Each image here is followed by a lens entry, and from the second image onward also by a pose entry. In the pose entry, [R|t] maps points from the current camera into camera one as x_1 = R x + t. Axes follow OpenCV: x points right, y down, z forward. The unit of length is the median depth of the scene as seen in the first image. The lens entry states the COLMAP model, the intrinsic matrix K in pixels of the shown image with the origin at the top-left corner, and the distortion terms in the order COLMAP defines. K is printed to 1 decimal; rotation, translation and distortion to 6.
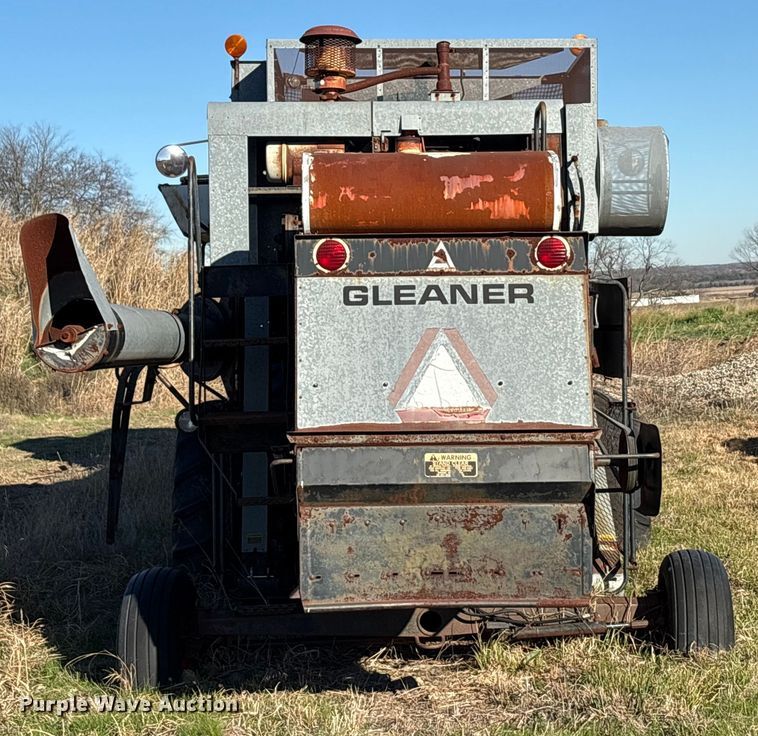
lens RADIAL K [[1694.0, 0, 379.0], [0, 1694.0, 368.0], [0, 0, 1]] dist [0.221527, -0.266568]
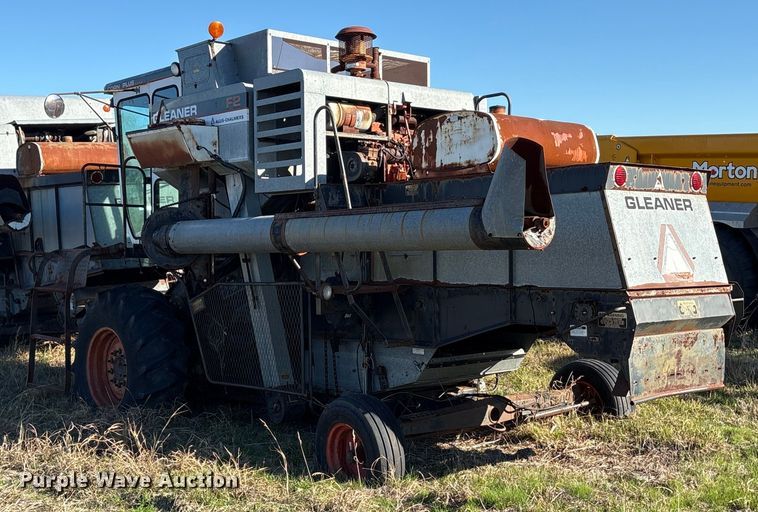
lens RADIAL K [[1014.6, 0, 314.6], [0, 1014.6, 258.3], [0, 0, 1]] dist [0.026121, -0.027349]
pose [[0.791232, 0.001498, 0.611514, -0.823348], [0.009031, 0.999859, -0.014135, 0.019731], [-0.611449, 0.016707, 0.791107, 0.432591]]
